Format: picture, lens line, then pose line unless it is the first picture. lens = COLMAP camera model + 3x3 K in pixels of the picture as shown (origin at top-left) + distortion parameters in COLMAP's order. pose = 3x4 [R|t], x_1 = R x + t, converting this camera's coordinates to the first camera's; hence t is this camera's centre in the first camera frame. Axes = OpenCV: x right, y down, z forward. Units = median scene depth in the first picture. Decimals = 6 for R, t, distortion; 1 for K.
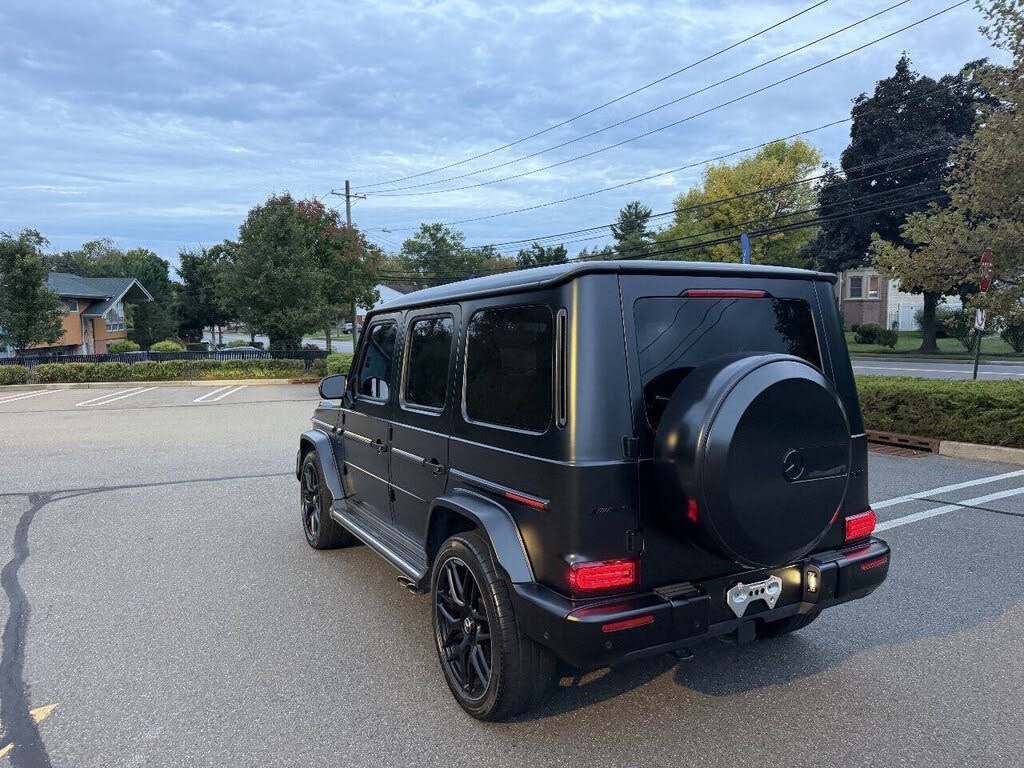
lens RADIAL K [[725.9, 0, 508.6], [0, 725.9, 388.4], [0, 0, 1]] dist [0.019791, -0.033335]
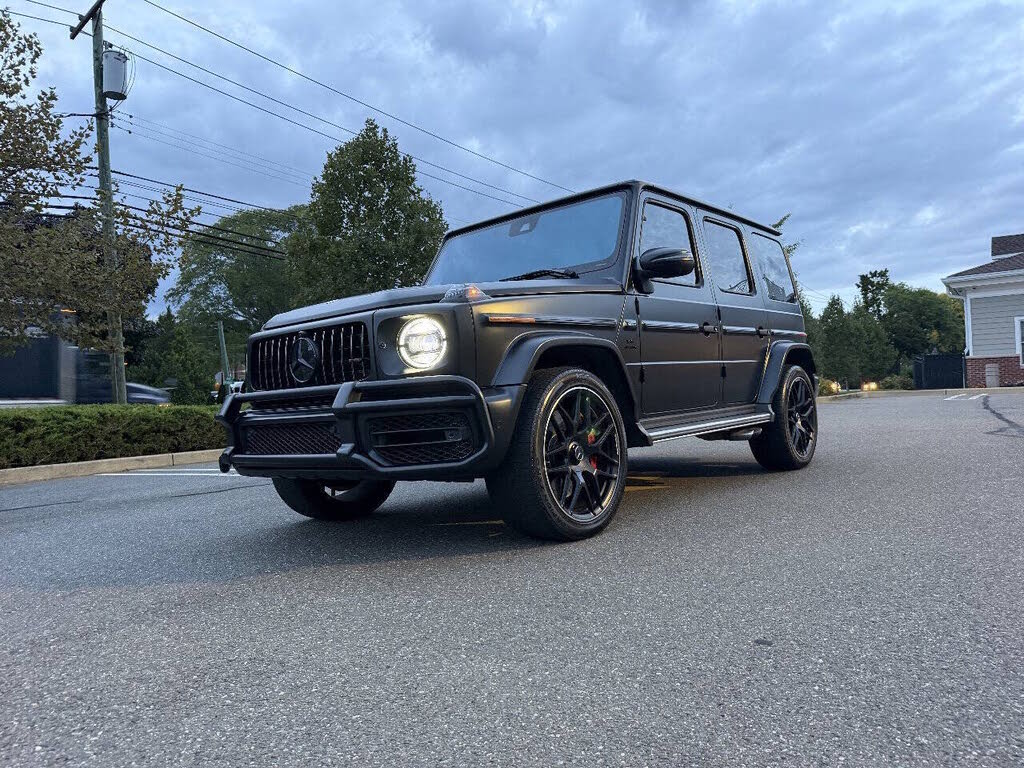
lens RADIAL K [[725.9, 0, 508.6], [0, 725.9, 374.3], [0, 0, 1]] dist [0.019791, -0.033335]
pose [[-0.389718, 0.067881, 0.918429, -0.396014], [0.123540, 0.992119, -0.020905, 0.046415], [-0.912610, 0.105316, -0.395033, 0.654828]]
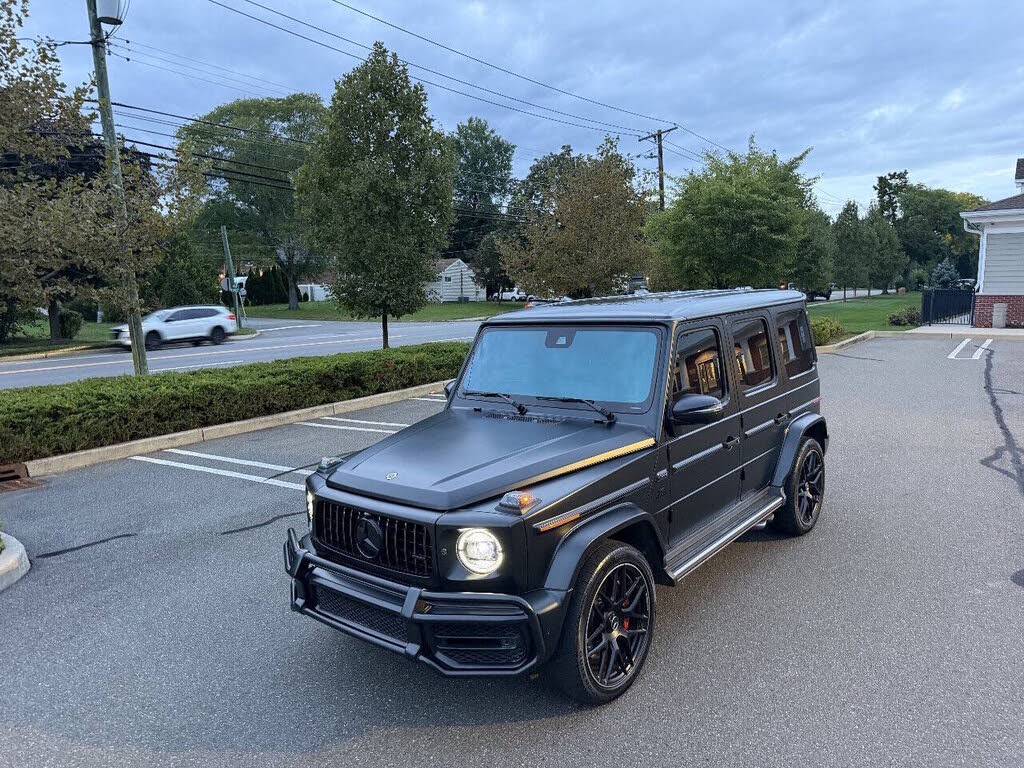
lens RADIAL K [[725.9, 0, 514.6], [0, 725.9, 382.4], [0, 0, 1]] dist [0.019791, -0.033335]
pose [[-0.392776, -0.092986, 0.914921, -0.410221], [0.108169, 0.983298, 0.146372, -0.082009], [-0.913250, 0.156458, -0.376158, 0.664904]]
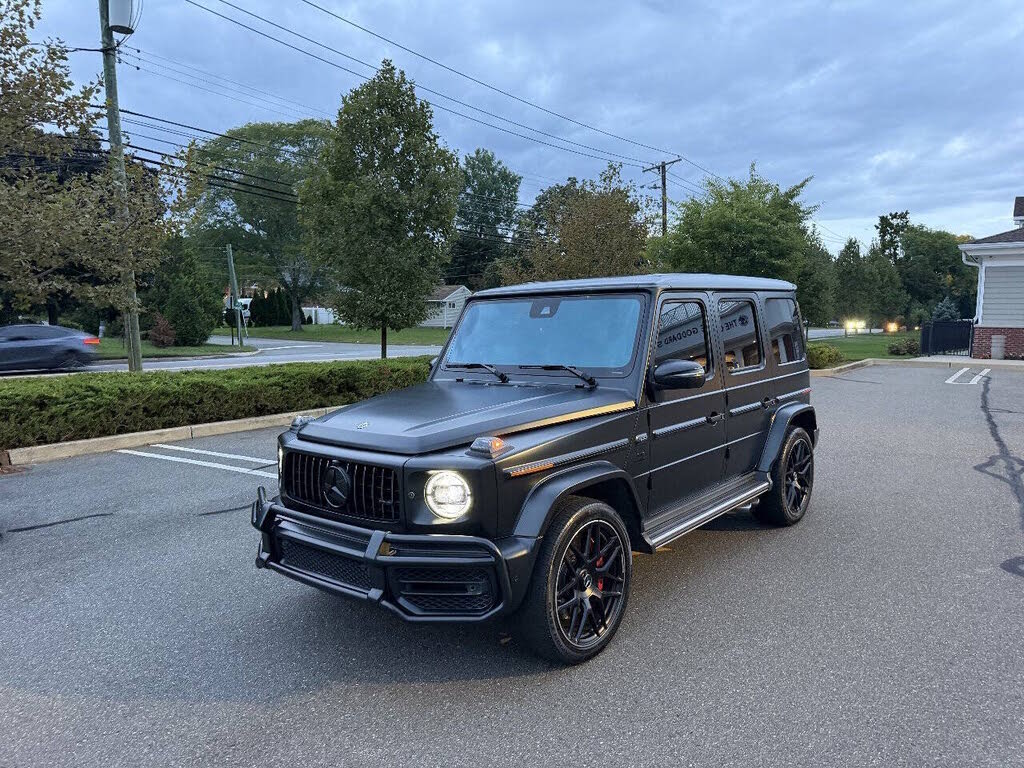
lens RADIAL K [[725.9, 0, 520.5], [0, 725.9, 382.5], [0, 0, 1]] dist [0.019791, -0.033335]
pose [[-0.394782, -0.062213, 0.916666, -0.412110], [0.082511, 0.991273, 0.102812, -0.044416], [-0.915062, 0.116224, -0.386203, 0.656929]]
